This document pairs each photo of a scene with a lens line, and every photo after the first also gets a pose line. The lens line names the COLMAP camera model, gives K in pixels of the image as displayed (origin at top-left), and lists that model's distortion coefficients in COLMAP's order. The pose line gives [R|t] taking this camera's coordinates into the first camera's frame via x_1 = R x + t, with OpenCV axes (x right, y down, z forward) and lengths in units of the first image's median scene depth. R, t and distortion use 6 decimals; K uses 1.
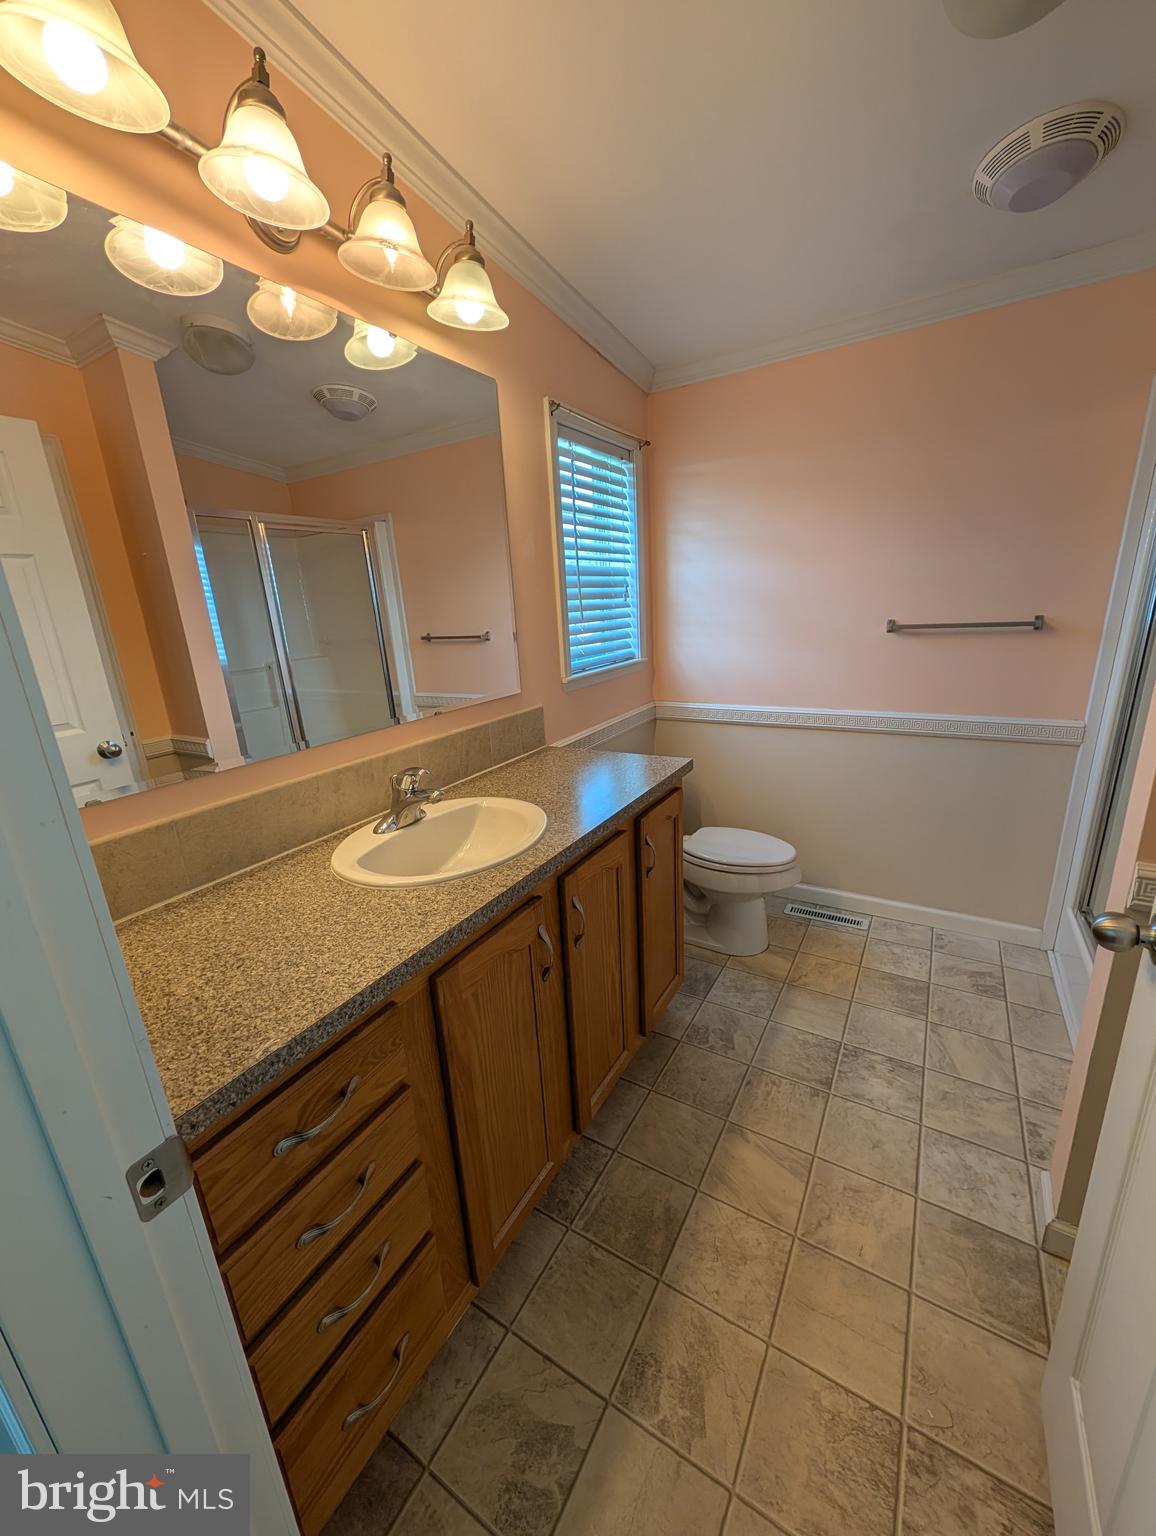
lens RADIAL K [[590.2, 0, 576.0], [0, 590.2, 768.0], [0, 0, 1]] dist [0.000774, -0.000322]
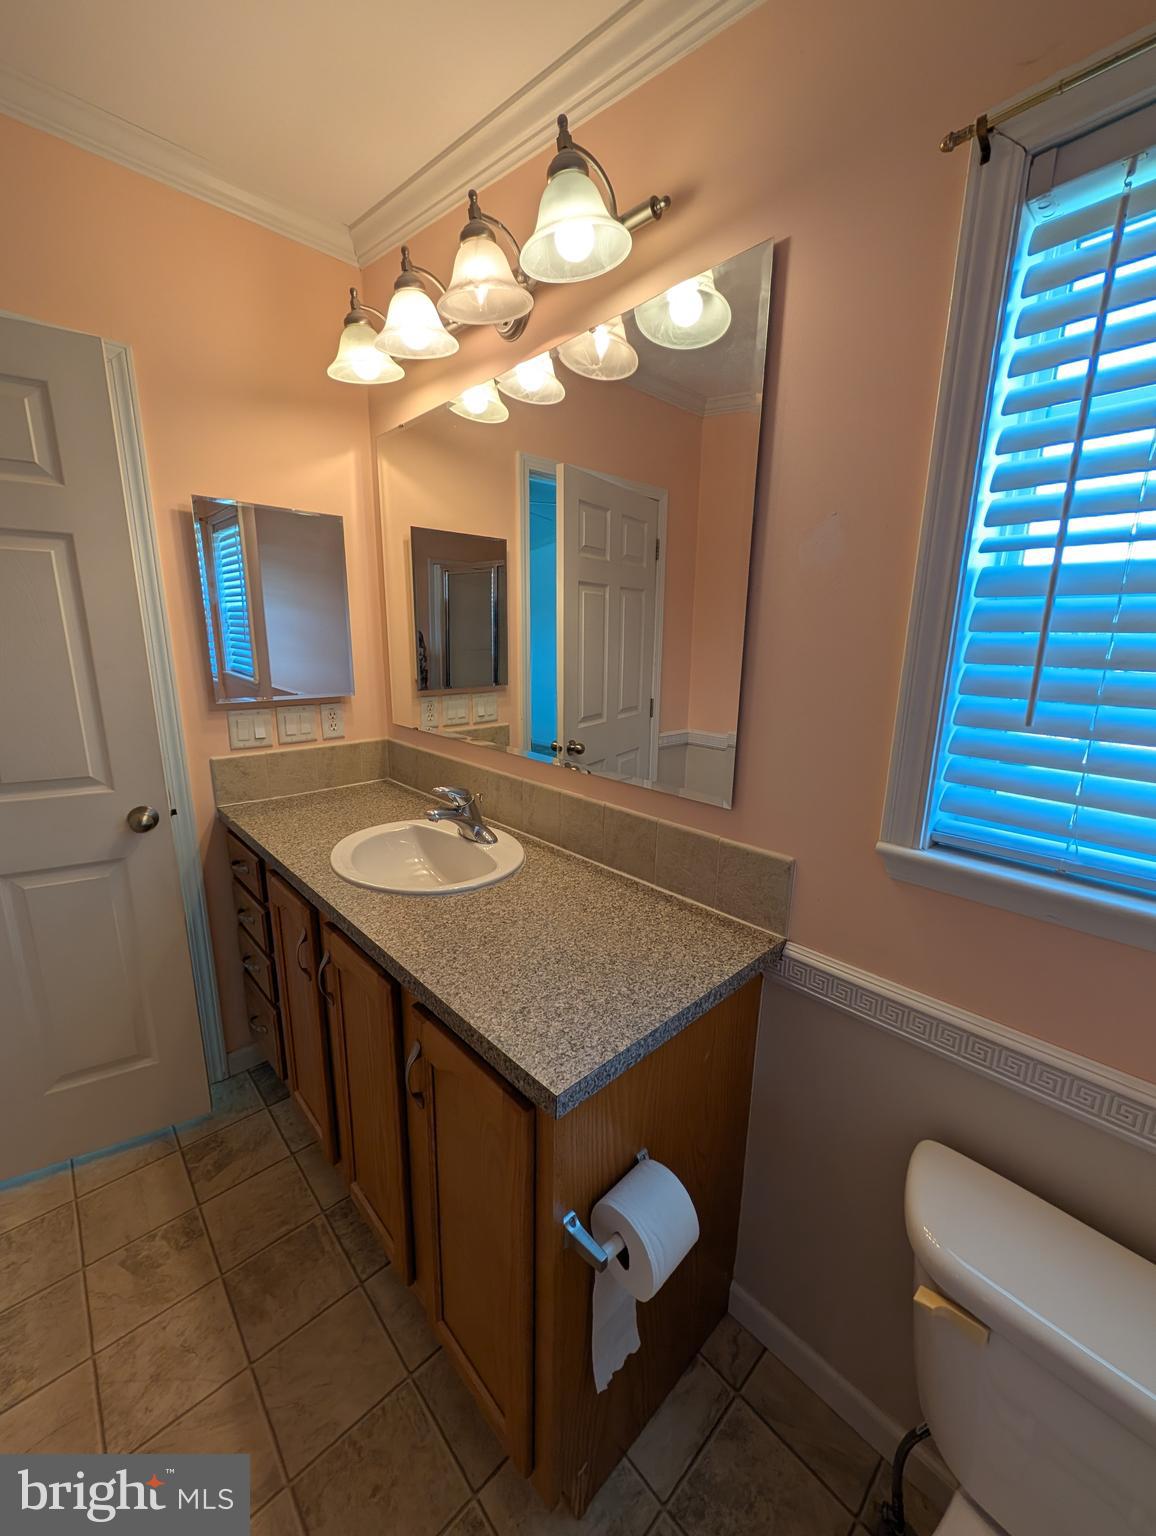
lens RADIAL K [[590.2, 0, 576.0], [0, 590.2, 768.0], [0, 0, 1]] dist [0.000774, -0.000322]
pose [[-0.267539, 0.268420, -0.925405, 0.626878], [-0.259875, 0.904723, 0.337552, -0.433310], [0.927840, 0.330798, -0.172293, 1.299188]]
